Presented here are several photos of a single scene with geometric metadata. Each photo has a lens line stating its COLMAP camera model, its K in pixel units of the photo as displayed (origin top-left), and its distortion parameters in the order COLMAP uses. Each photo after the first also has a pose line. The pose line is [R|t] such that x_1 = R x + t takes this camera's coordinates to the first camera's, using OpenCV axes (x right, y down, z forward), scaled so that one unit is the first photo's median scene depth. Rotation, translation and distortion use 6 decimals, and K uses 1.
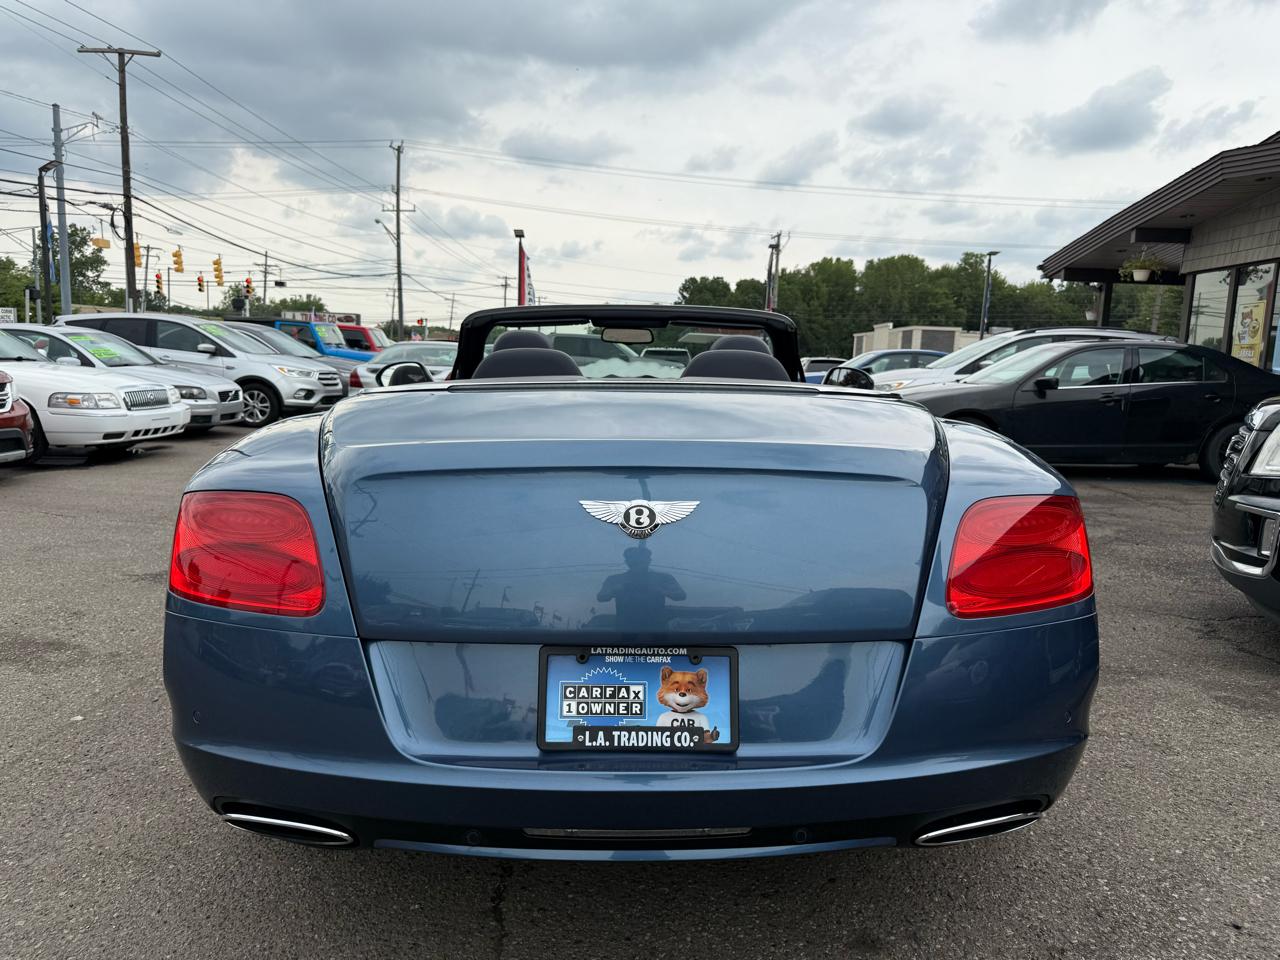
lens RADIAL K [[918.8, 0, 654.9], [0, 918.8, 468.3], [0, 0, 1]] dist [-0.001306, -0.008306]
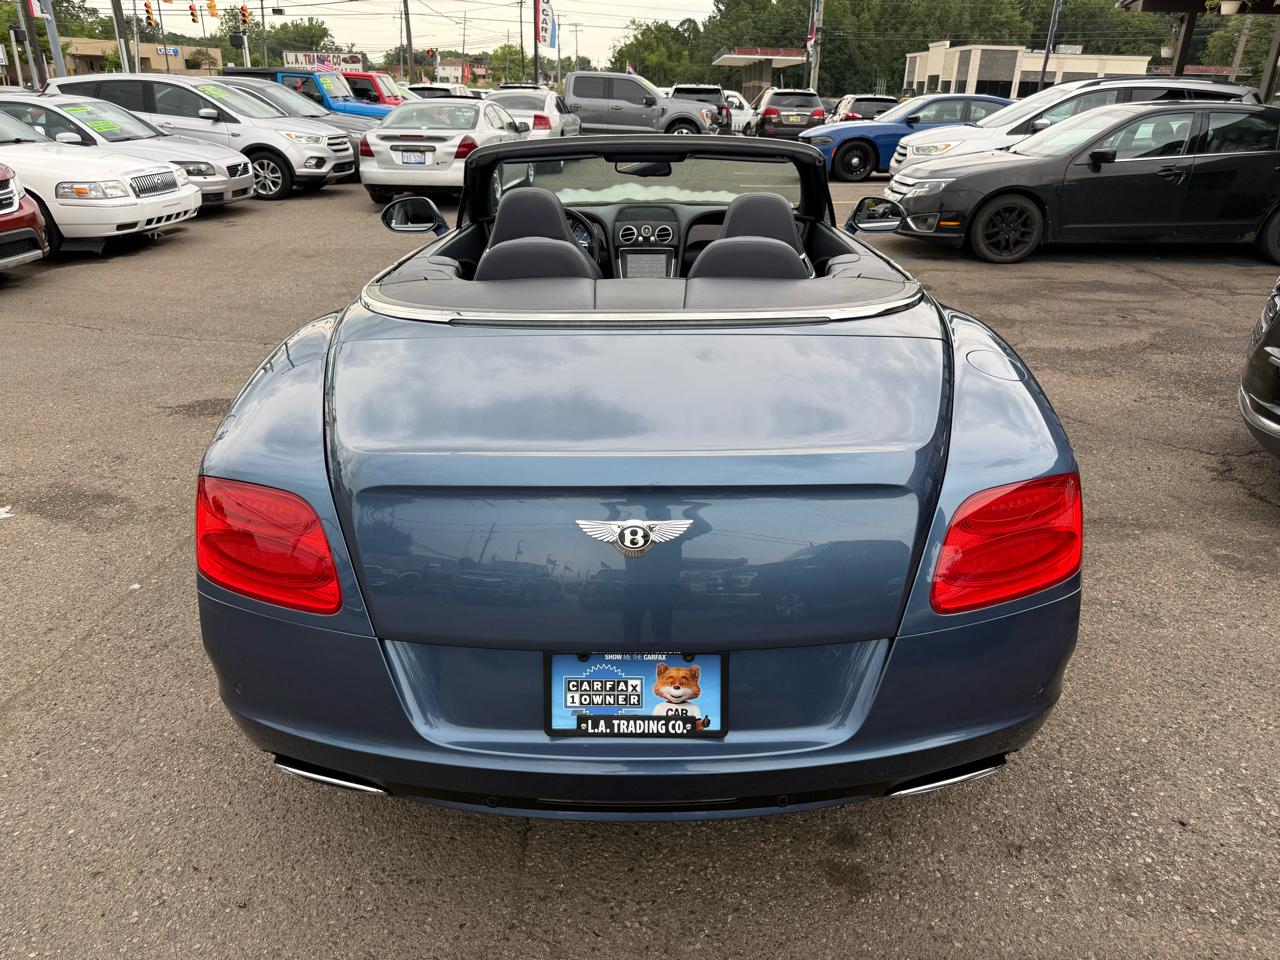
lens RADIAL K [[925.1, 0, 654.4], [0, 925.1, 466.7], [0, 0, 1]] dist [-0.009239, 0.001177]
pose [[0.999392, 0.000628, -0.034862, 0.032776], [0.008838, 0.962624, 0.270698, -0.236548], [0.033729, -0.270841, 0.962033, 0.016544]]
